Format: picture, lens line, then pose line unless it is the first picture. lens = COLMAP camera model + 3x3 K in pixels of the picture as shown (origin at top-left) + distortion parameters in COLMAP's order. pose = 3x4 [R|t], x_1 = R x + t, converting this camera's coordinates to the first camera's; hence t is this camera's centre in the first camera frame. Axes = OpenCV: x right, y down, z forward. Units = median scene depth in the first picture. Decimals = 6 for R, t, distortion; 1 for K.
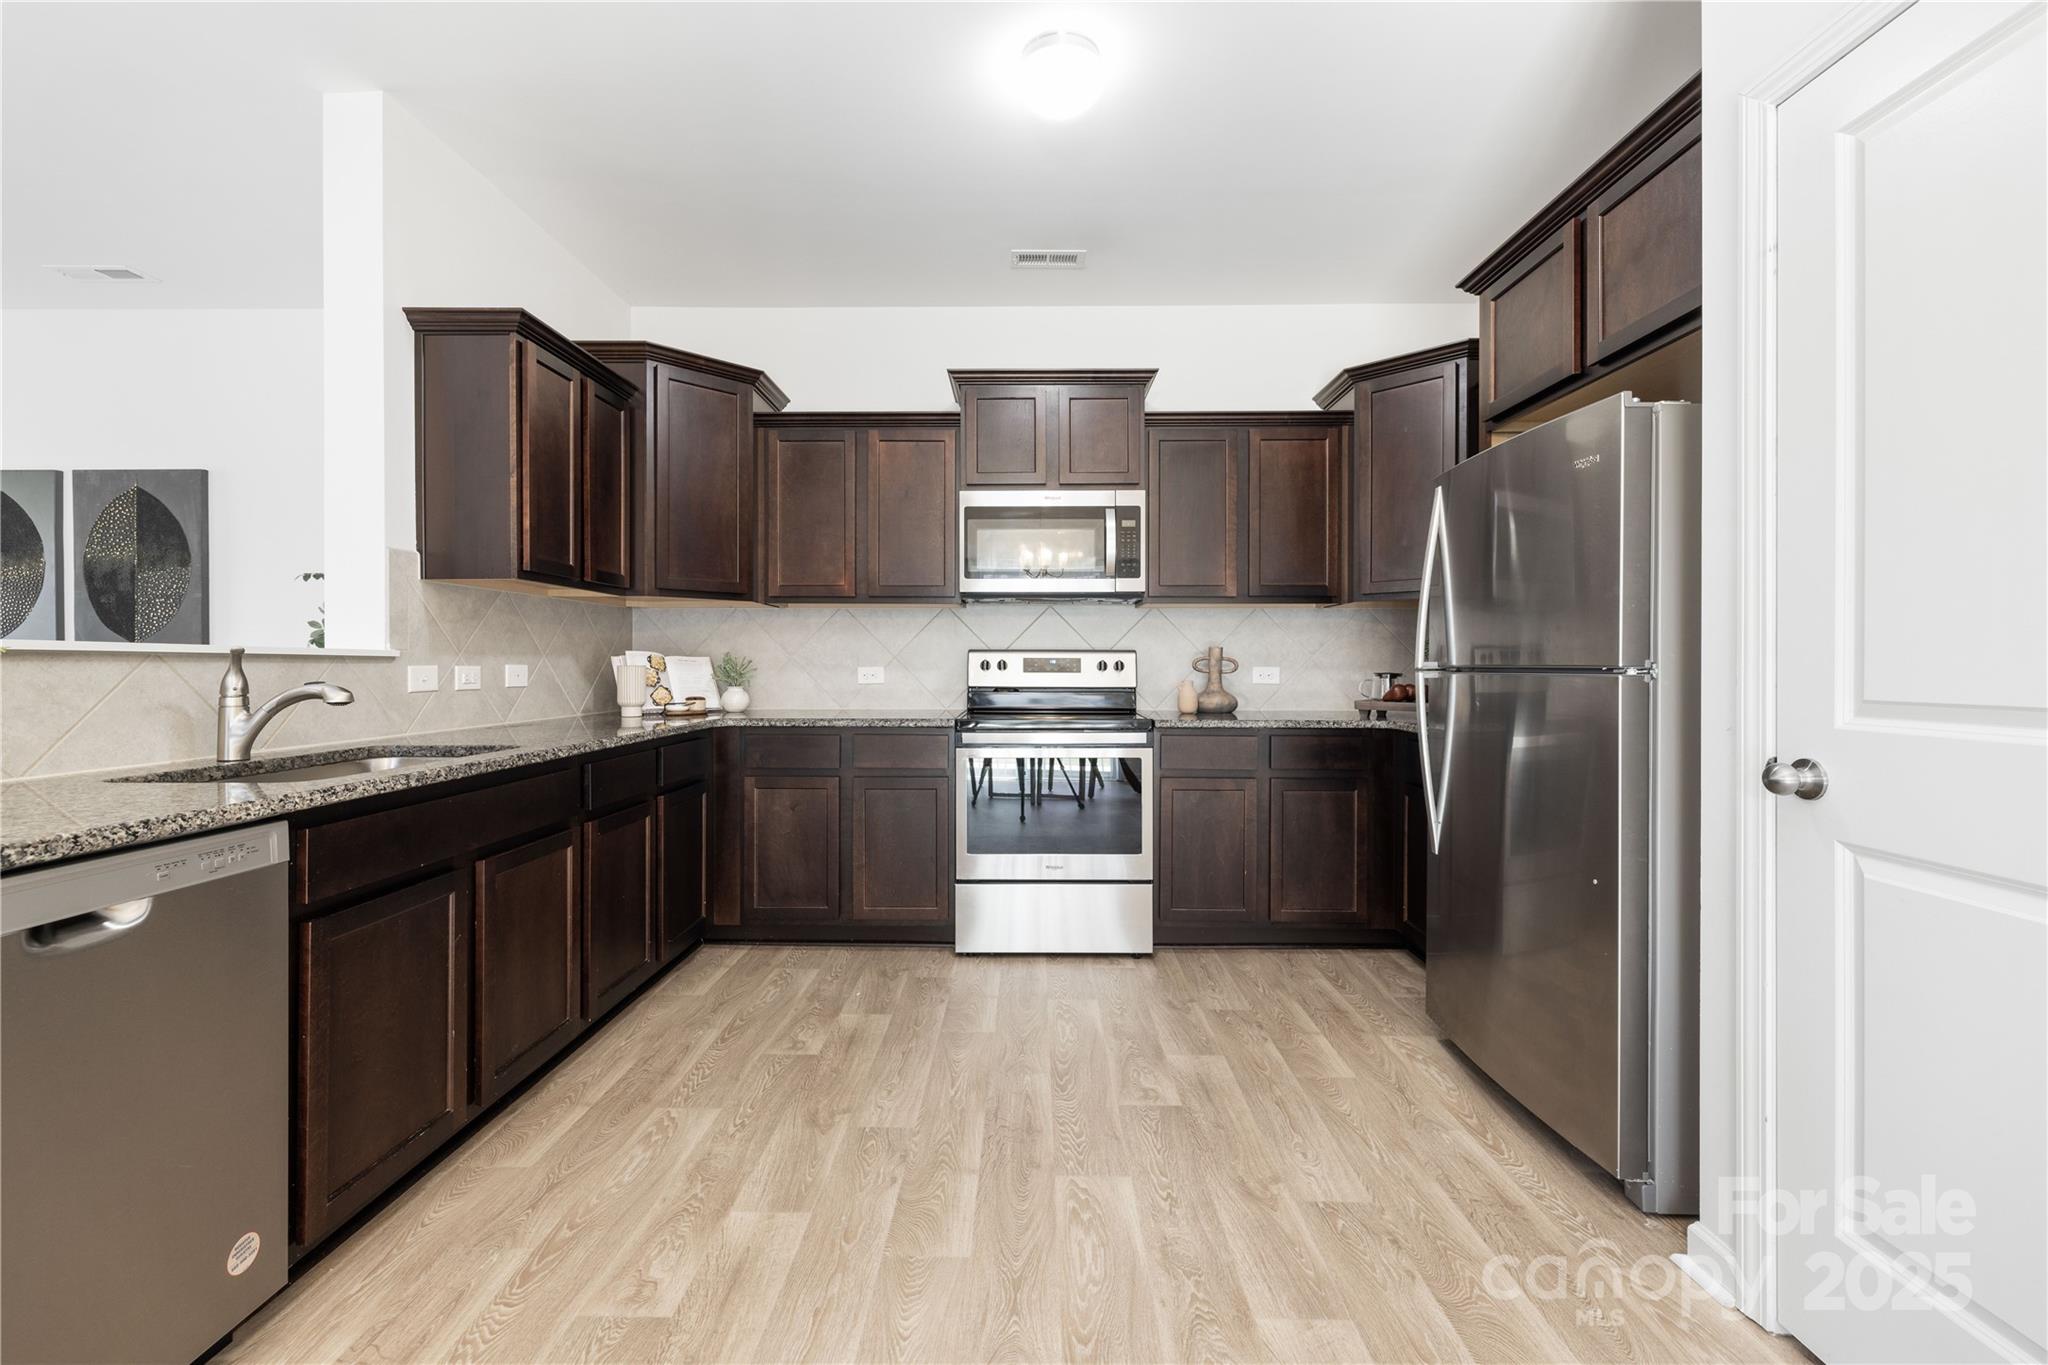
lens RADIAL K [[859.1, 0, 1022.1], [0, 859.1, 665.1], [0, 0, 1]] dist [0.000310, 0.000856]
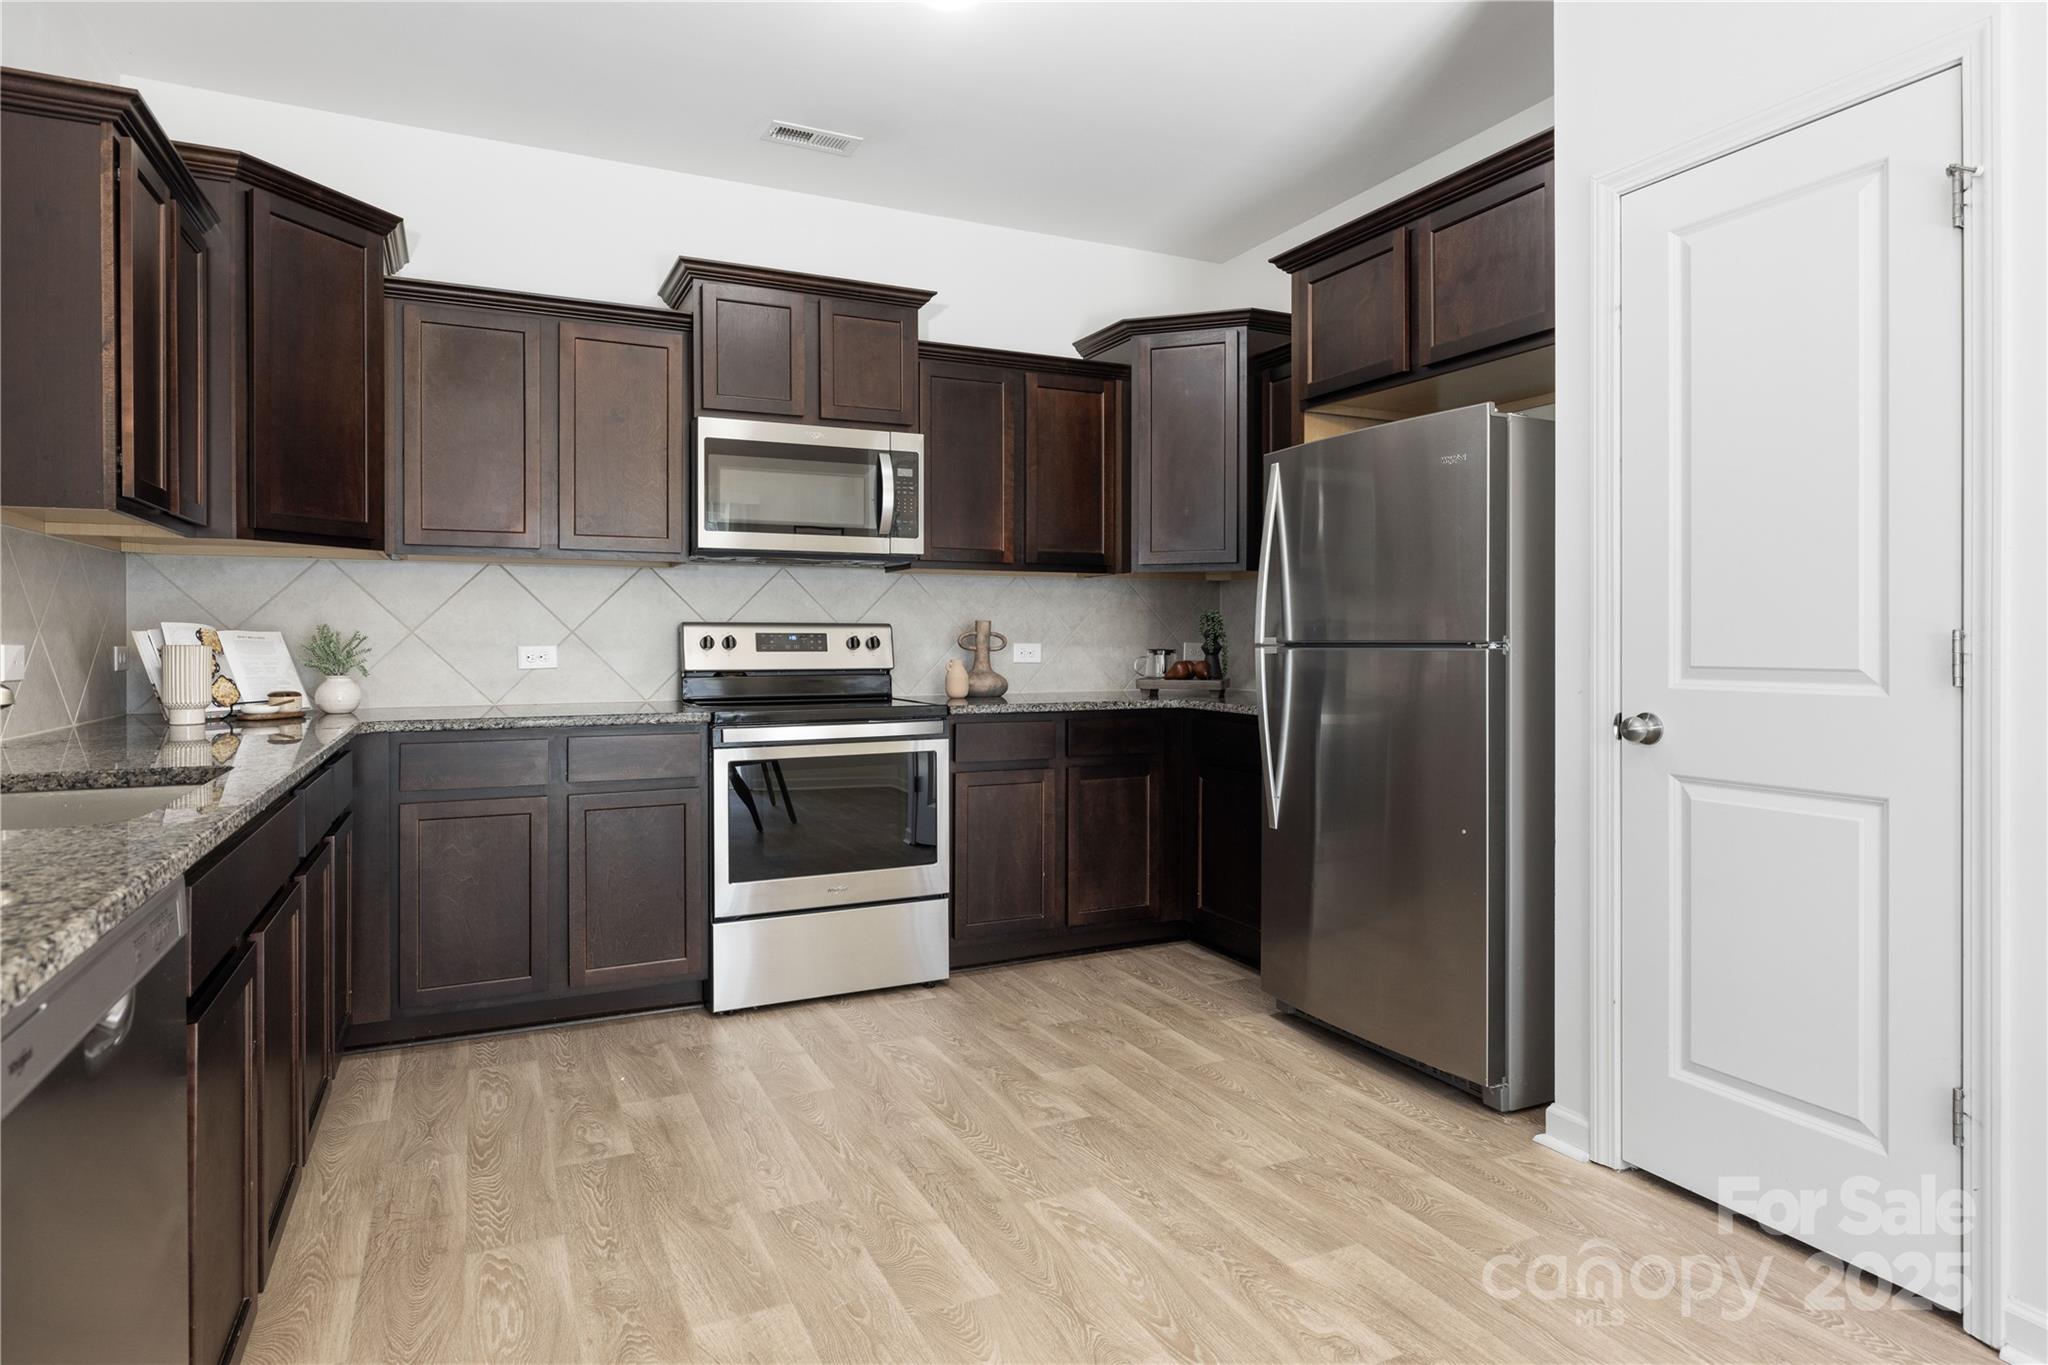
lens RADIAL K [[1134.8, 0, 1019.0], [0, 1134.8, 642.4], [0, 0, 1]] dist [-0.000951, 0.000638]
pose [[0.895986, -0.004145, 0.444064, -0.349765], [0.003820, 0.999991, 0.001627, -0.000923], [-0.444066, 0.000238, 0.895994, -0.051987]]
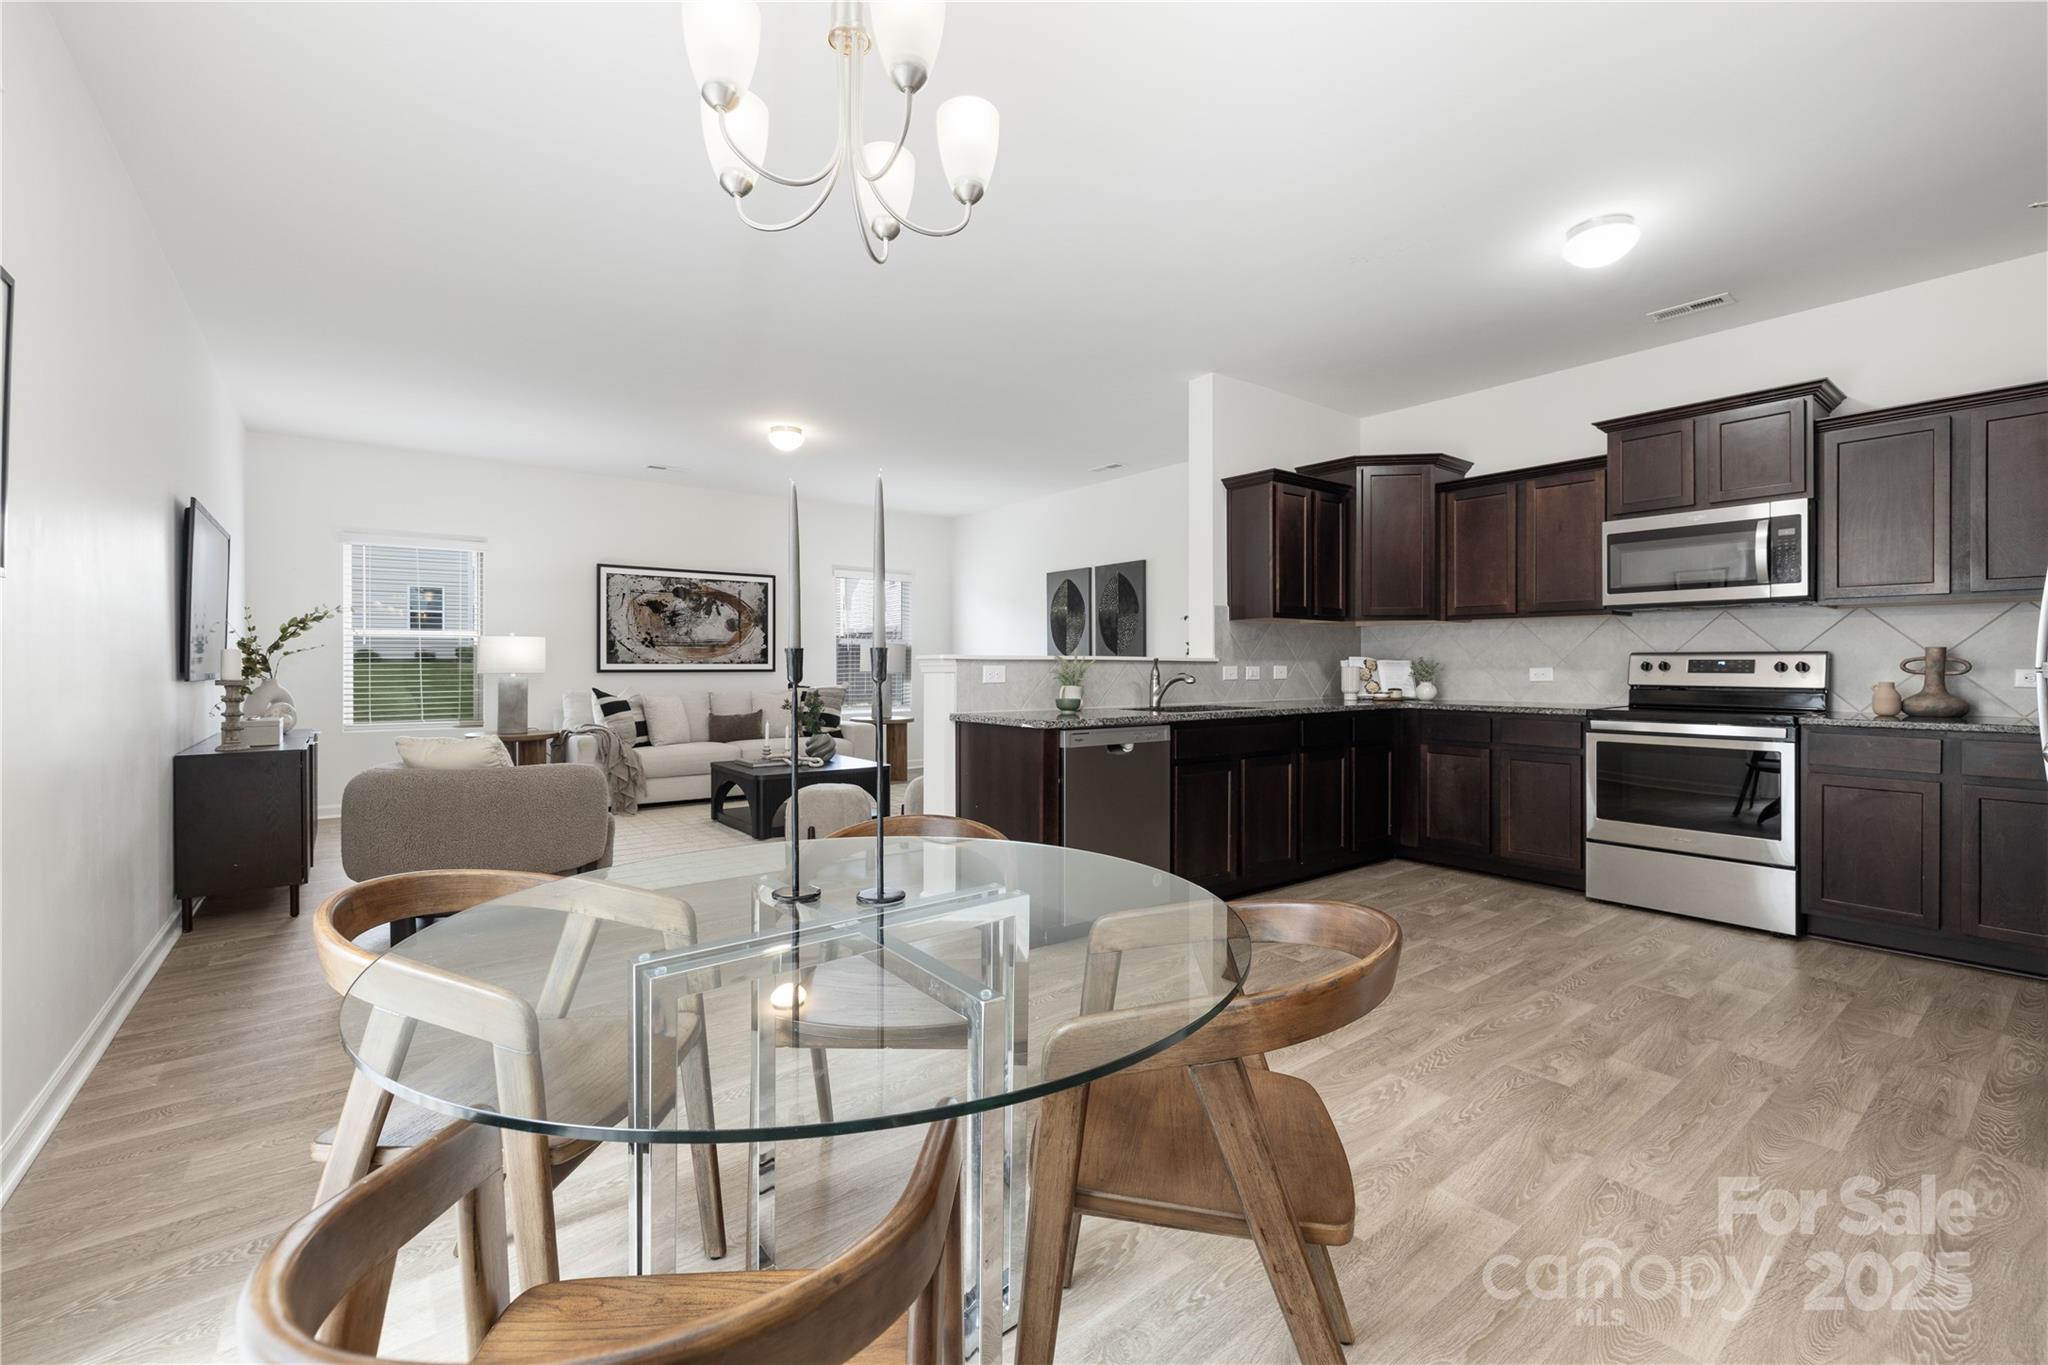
lens RADIAL K [[859.1, 0, 1023.3], [0, 859.1, 668.5], [0, 0, 1]] dist [0.000310, 0.000856]
pose [[0.624018, 0.001563, -0.781408, 0.475087], [-0.001286, 0.999999, 0.000973, 0.004296], [0.781409, 0.000398, 0.624020, -0.511193]]
